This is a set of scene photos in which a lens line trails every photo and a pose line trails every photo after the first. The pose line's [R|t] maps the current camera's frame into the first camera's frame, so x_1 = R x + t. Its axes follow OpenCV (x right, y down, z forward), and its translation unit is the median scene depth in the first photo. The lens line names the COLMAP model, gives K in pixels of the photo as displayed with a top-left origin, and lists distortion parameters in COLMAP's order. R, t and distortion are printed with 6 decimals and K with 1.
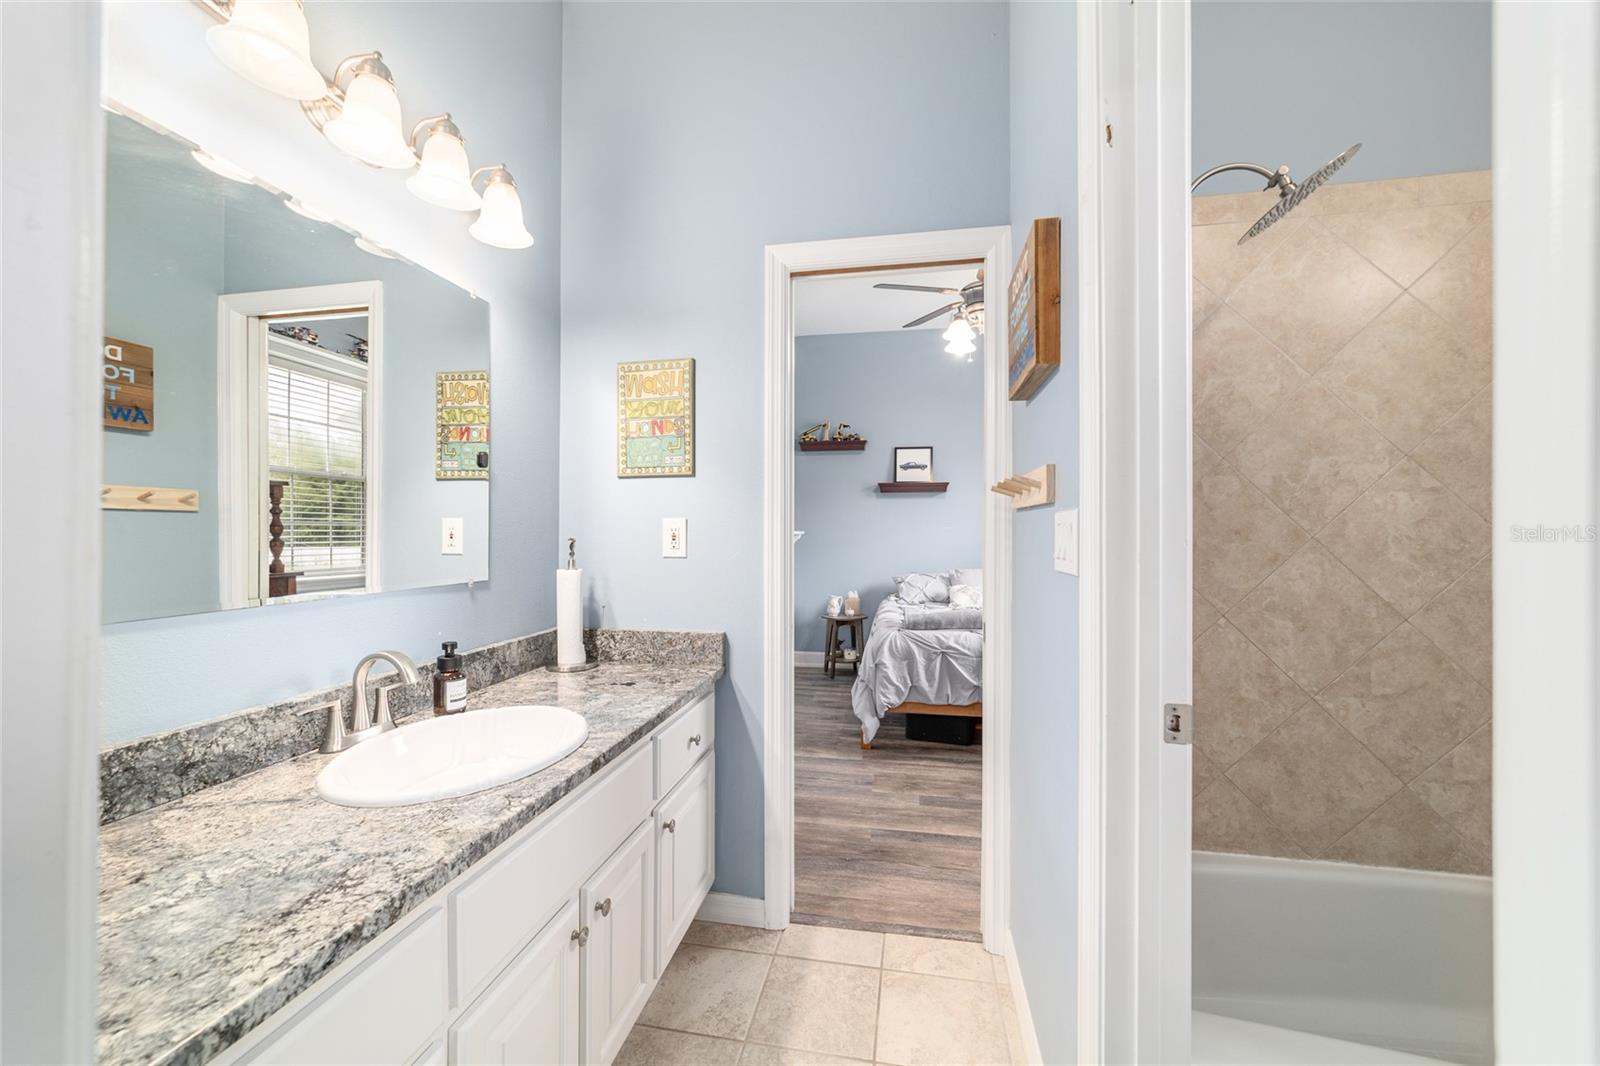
lens RADIAL K [[611.9, 0, 797.0], [0, 611.9, 531.1], [0, 0, 1]] dist [-0.018653, 0.008195]
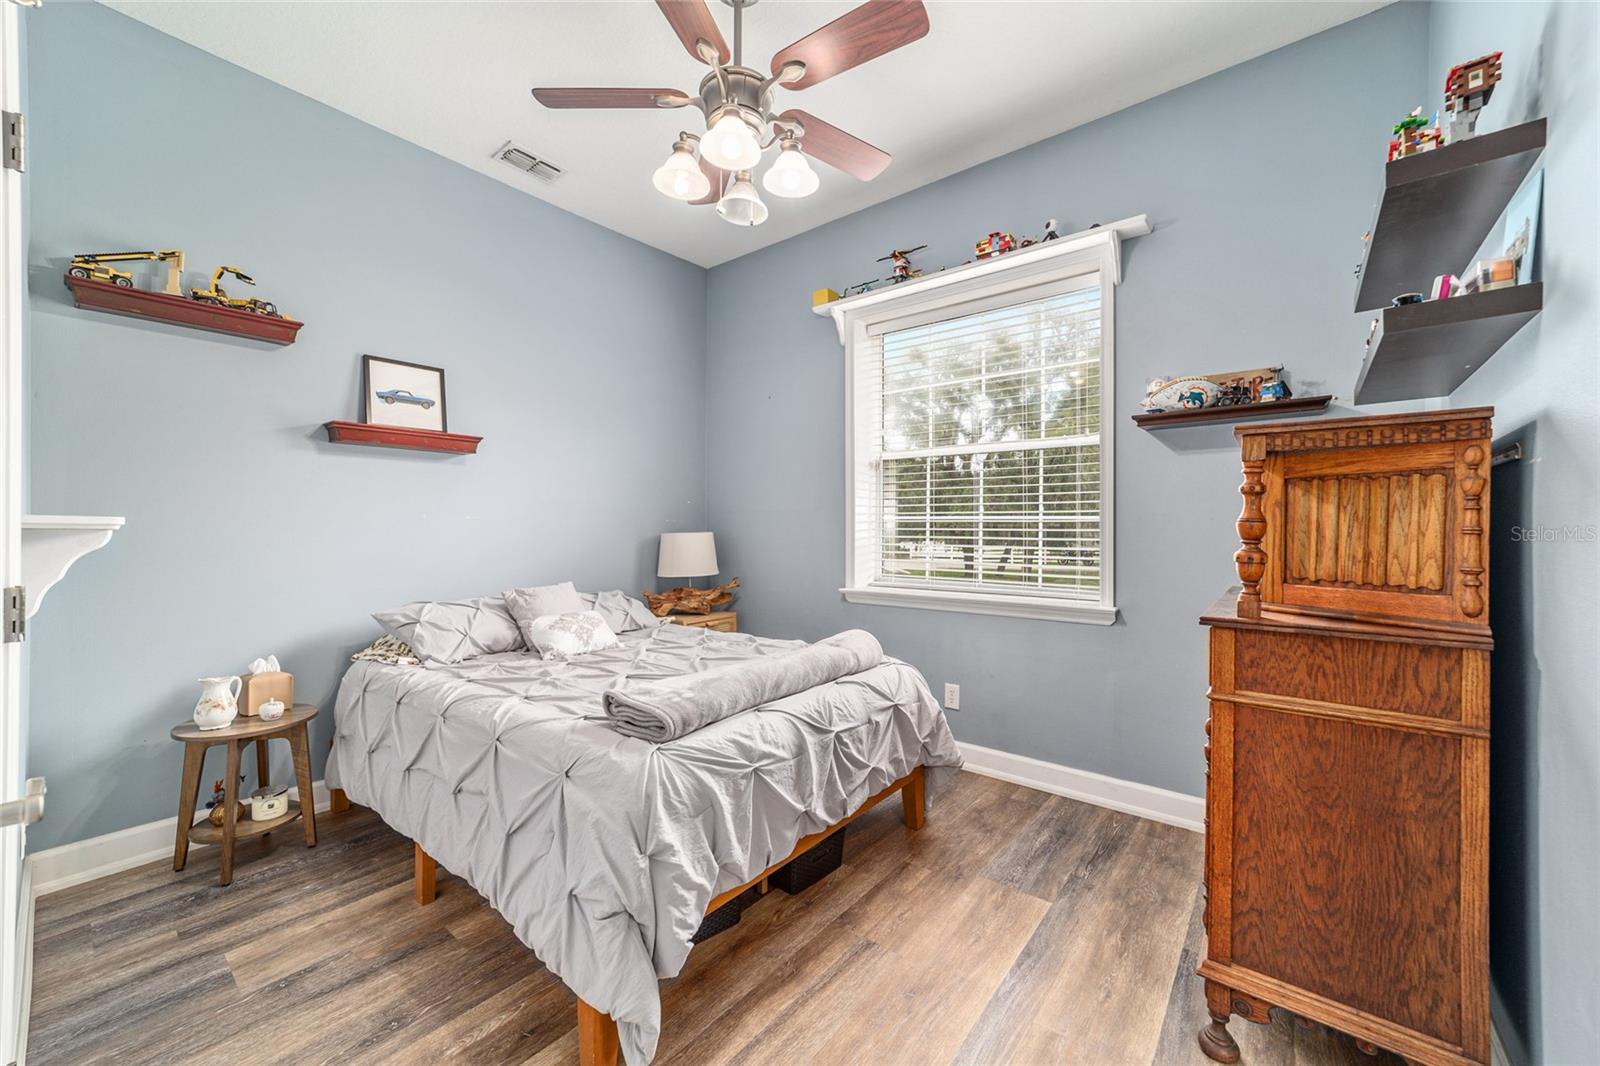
lens RADIAL K [[611.9, 0, 797.0], [0, 611.9, 531.1], [0, 0, 1]] dist [-0.018653, 0.008195]
pose [[0.479872, -0.002557, 0.877335, -0.113031], [-0.005031, 0.999971, 0.005666, 0.003061], [-0.877324, -0.007133, 0.479845, 0.481474]]
